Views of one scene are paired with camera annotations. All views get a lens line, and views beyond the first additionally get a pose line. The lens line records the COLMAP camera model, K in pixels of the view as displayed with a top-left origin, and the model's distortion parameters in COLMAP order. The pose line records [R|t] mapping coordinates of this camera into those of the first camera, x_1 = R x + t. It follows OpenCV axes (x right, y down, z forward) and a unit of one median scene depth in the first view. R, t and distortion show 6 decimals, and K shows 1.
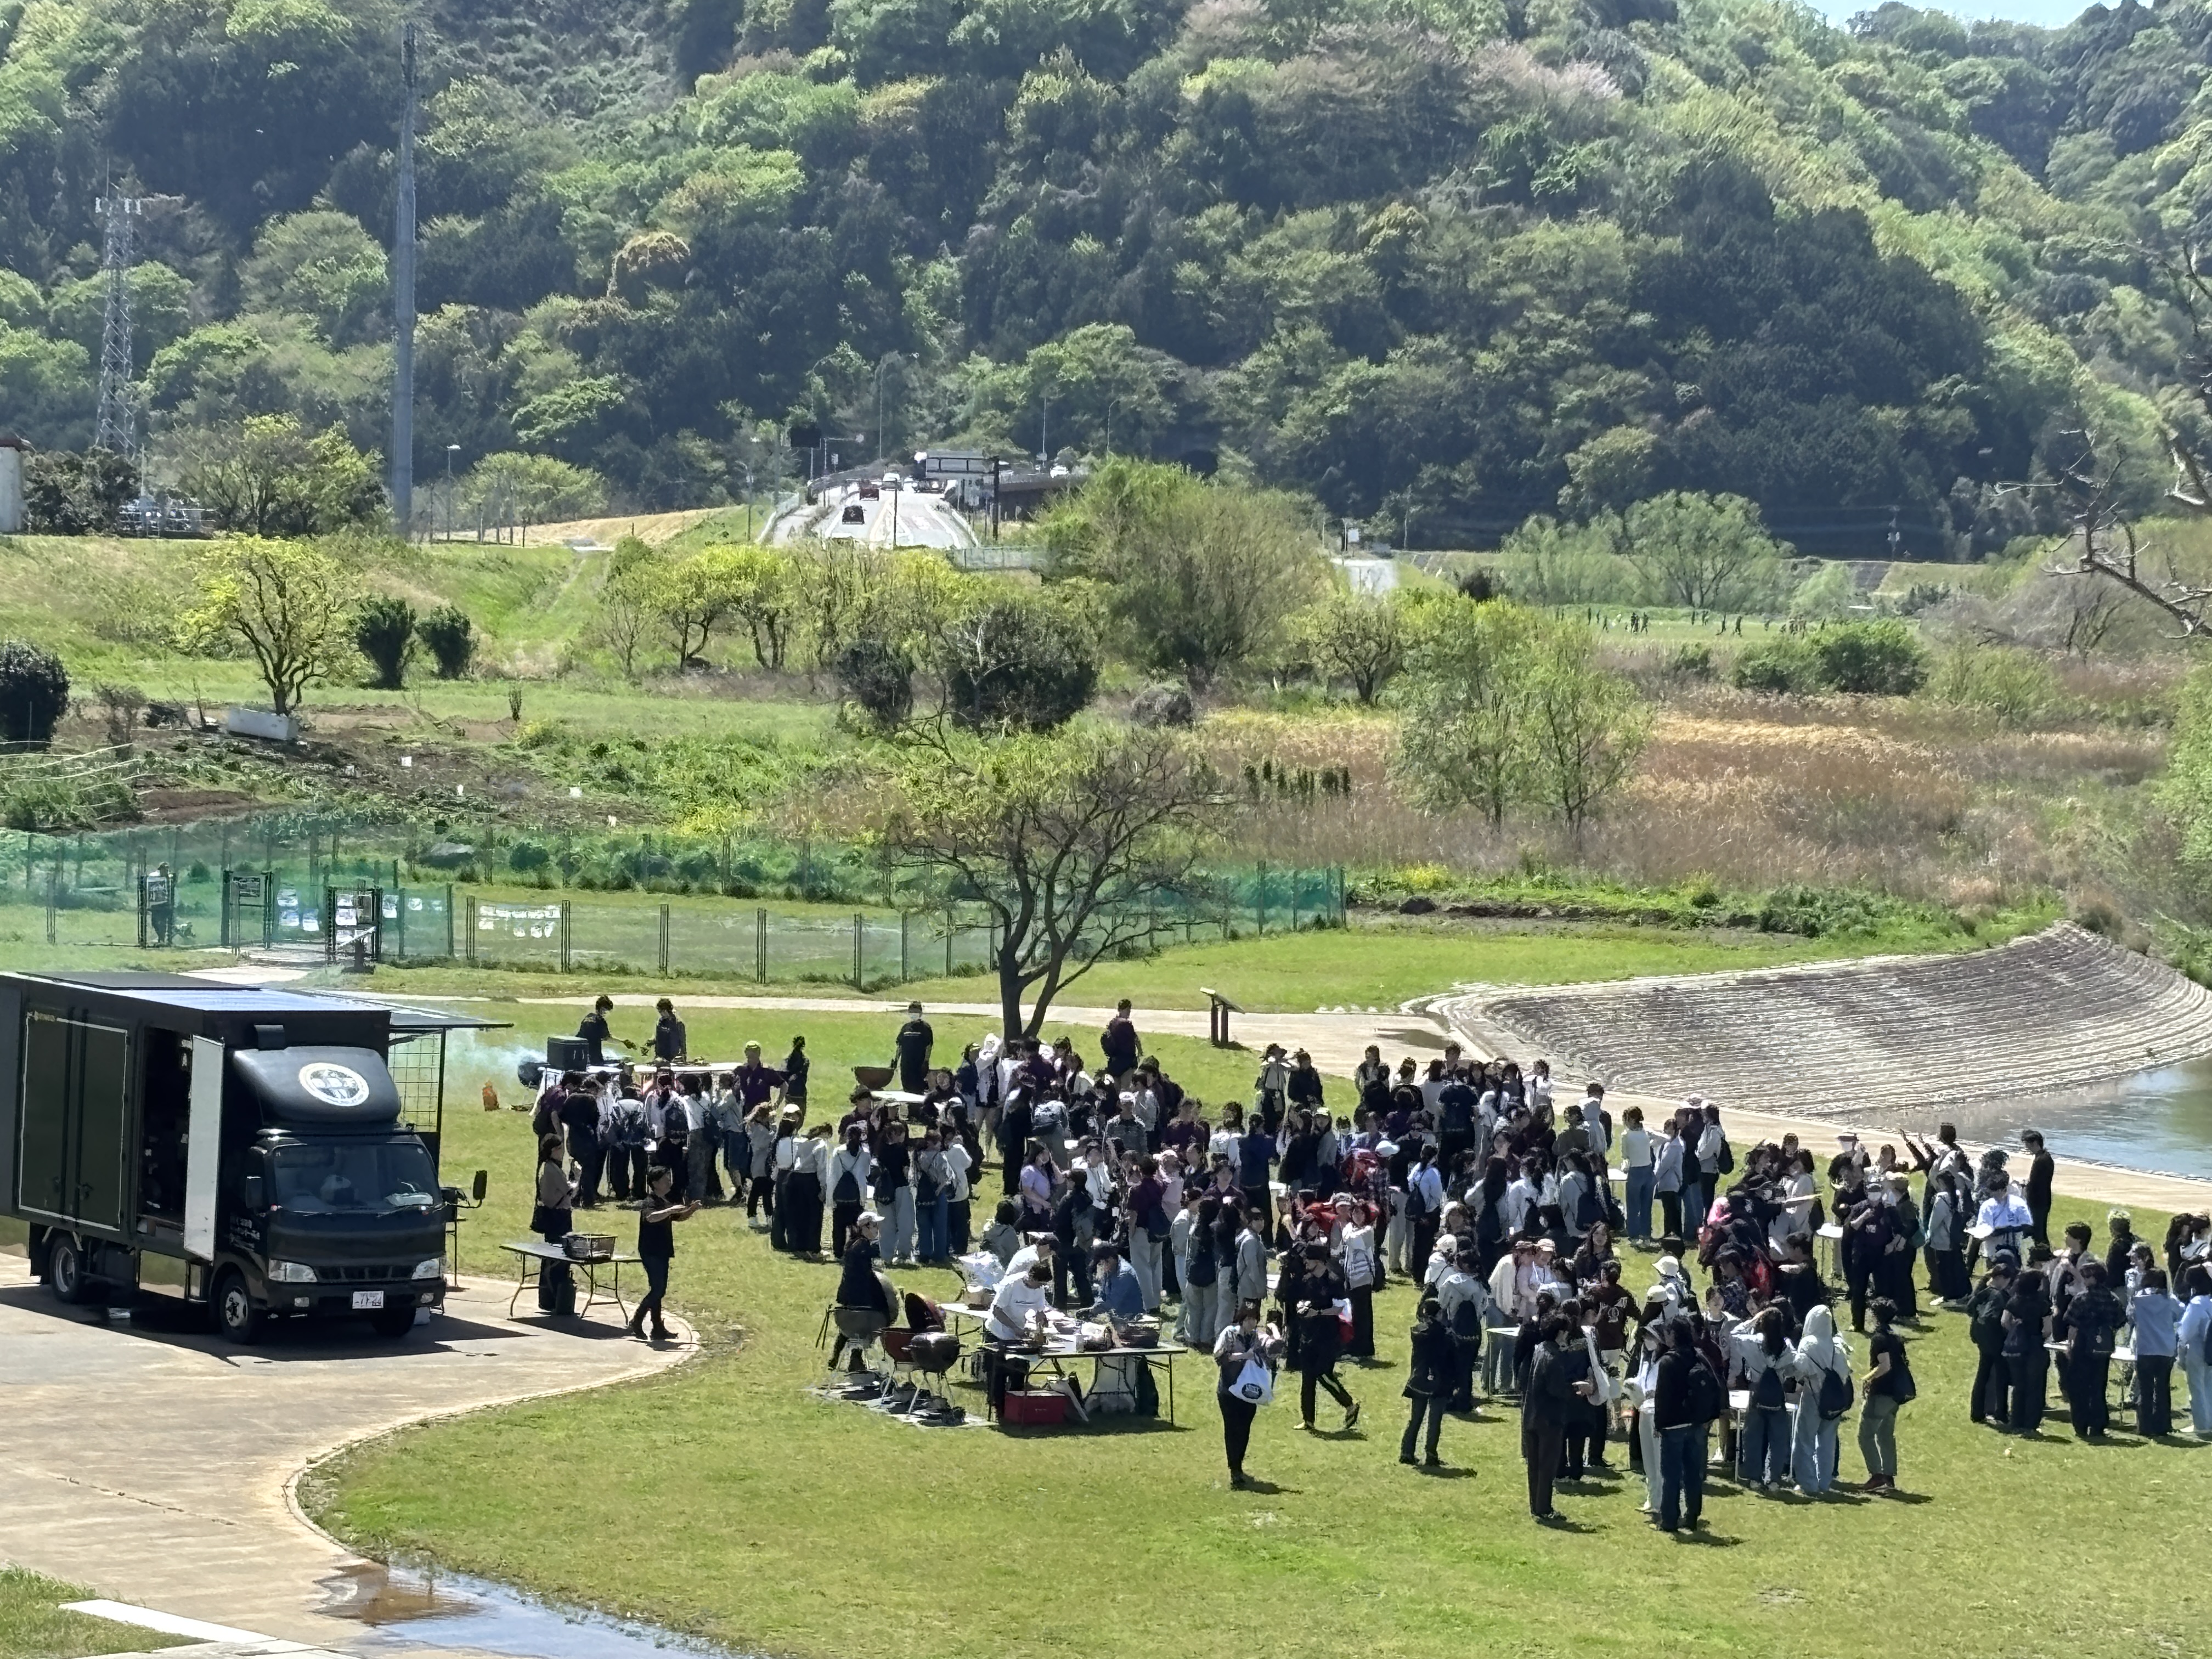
lens RADIAL K [[6615.9, 0, 1117.8], [0, 6615.9, 893.5], [0, 0, 1]] dist [0.279825, 0.000000]
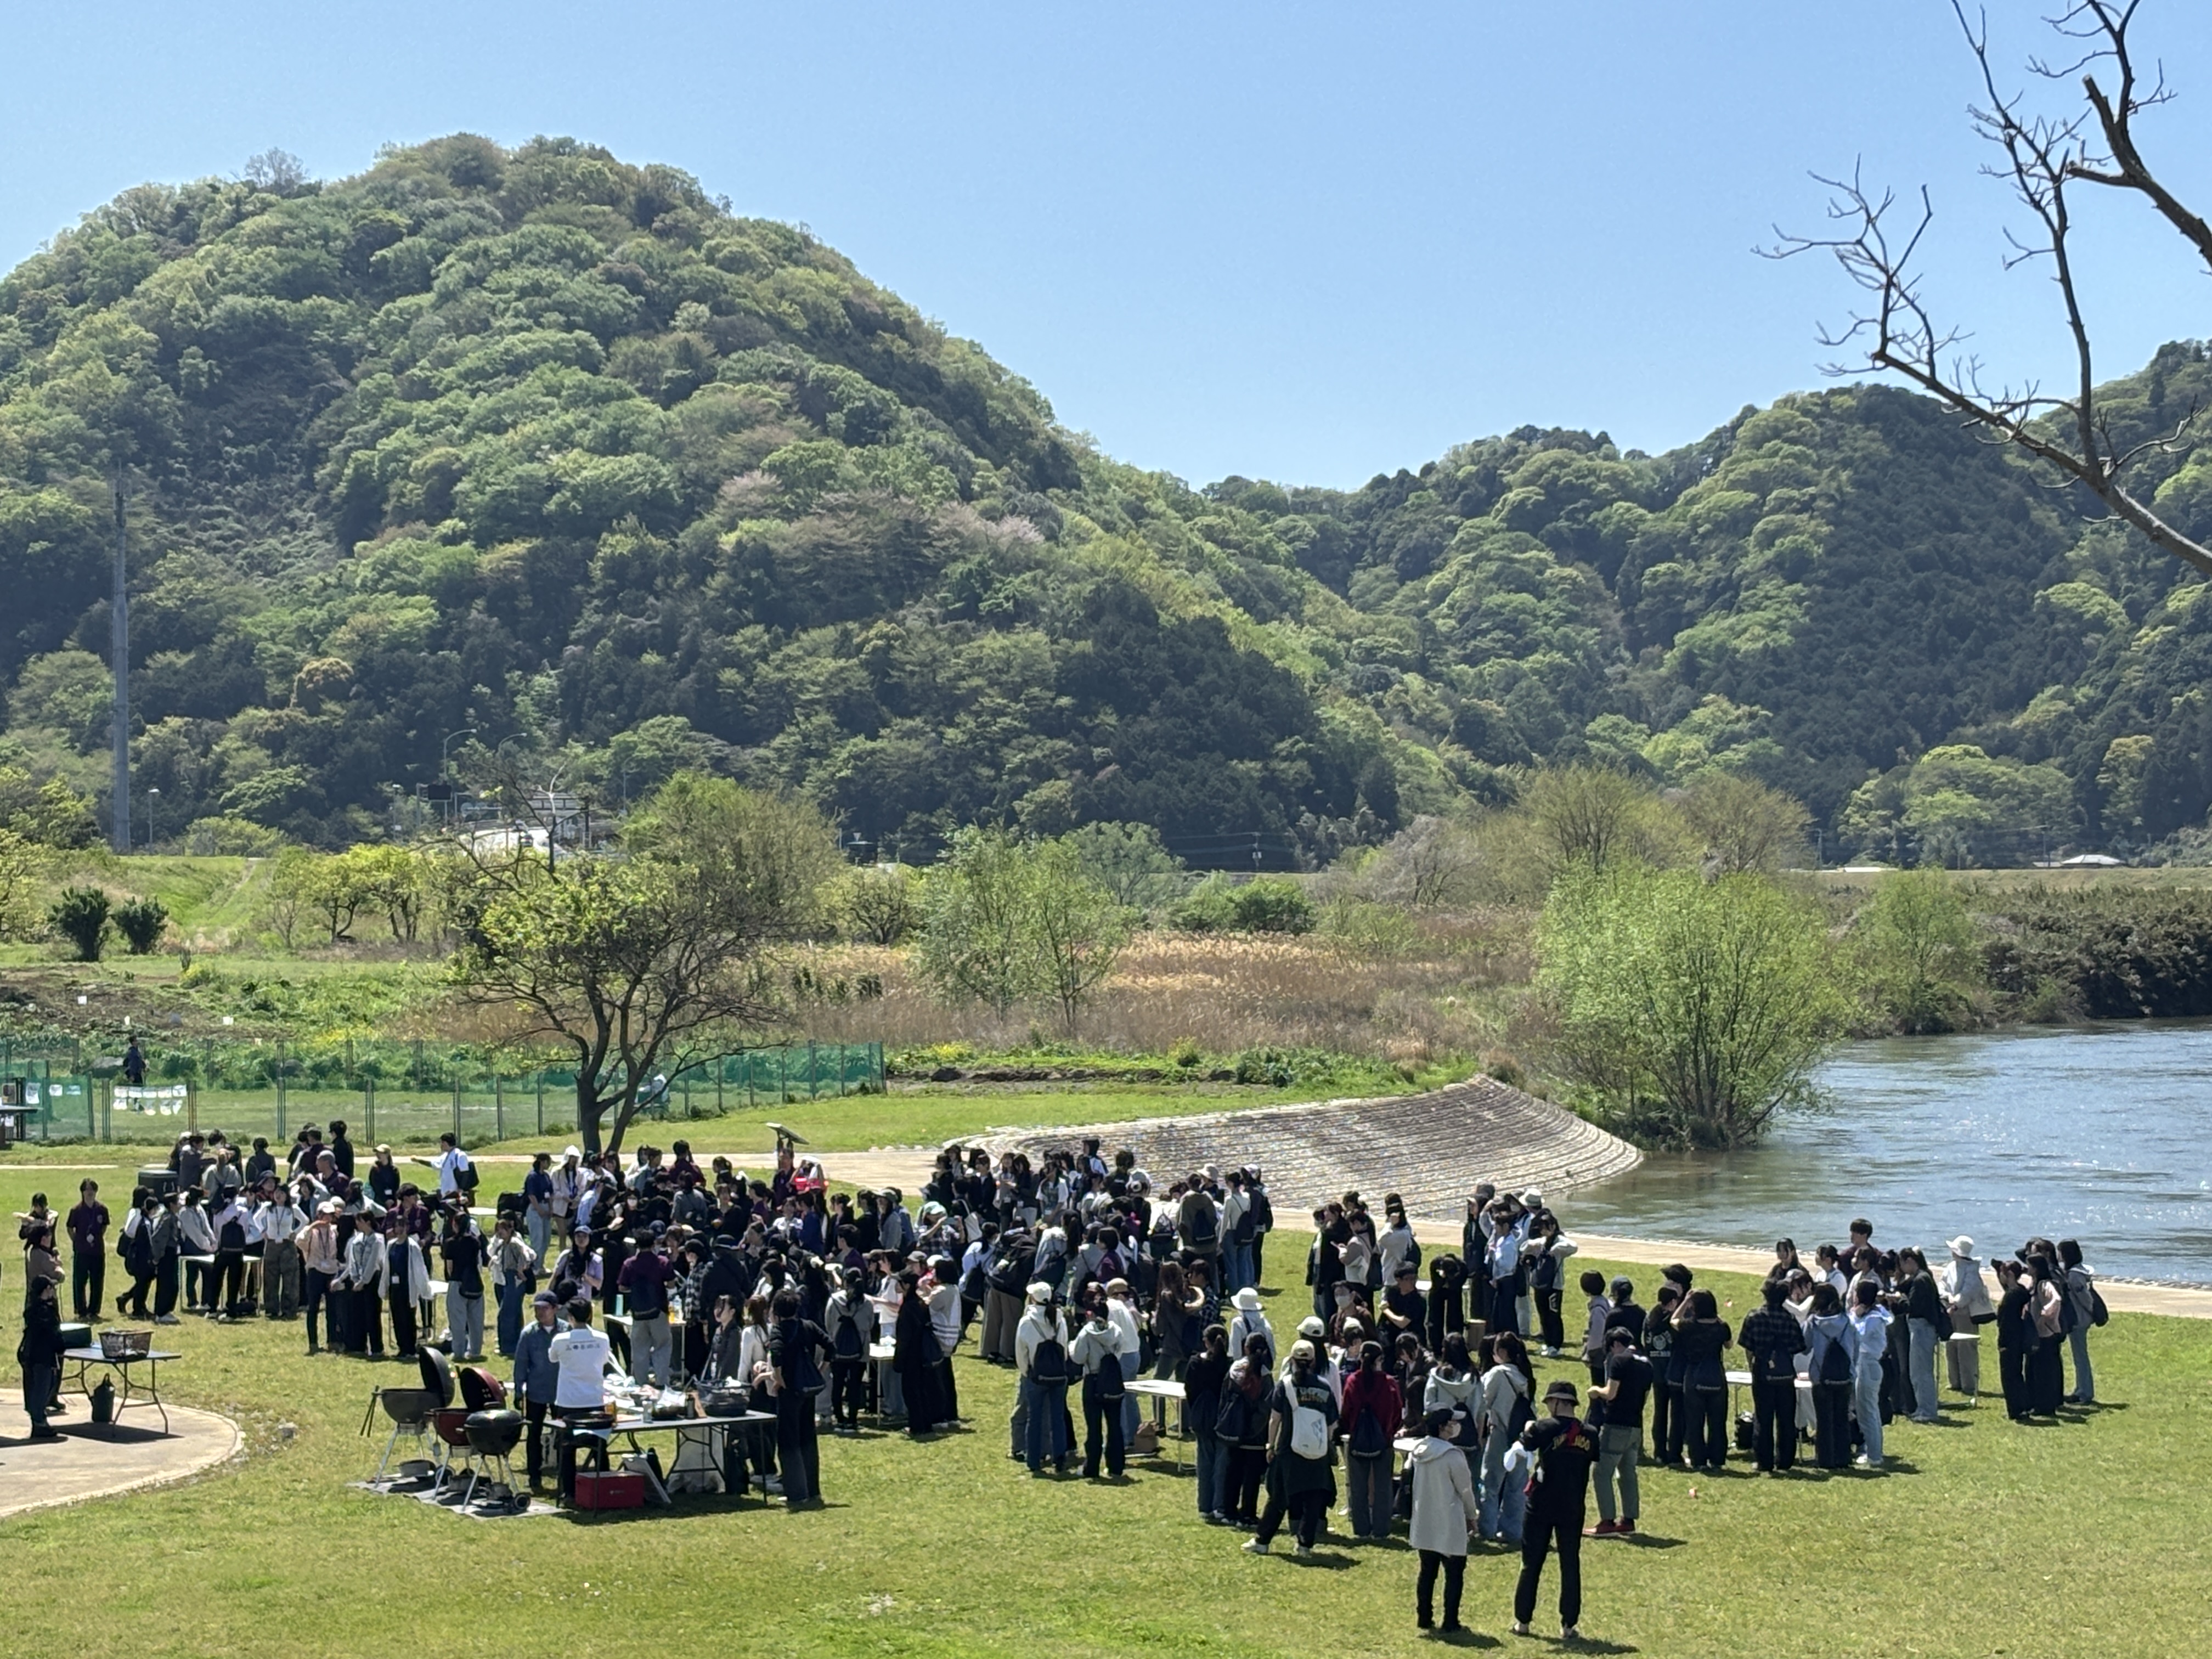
lens RADIAL K [[4926.6, 0, 1071.0], [0, 4926.6, 816.1], [0, 0, 1]] dist [0.232858, 0.000000]
pose [[0.996384, -0.031615, 0.078865, -0.000166], [0.036619, 0.997352, -0.062835, 0.011646], [-0.076669, 0.065496, 0.994903, 0.121461]]
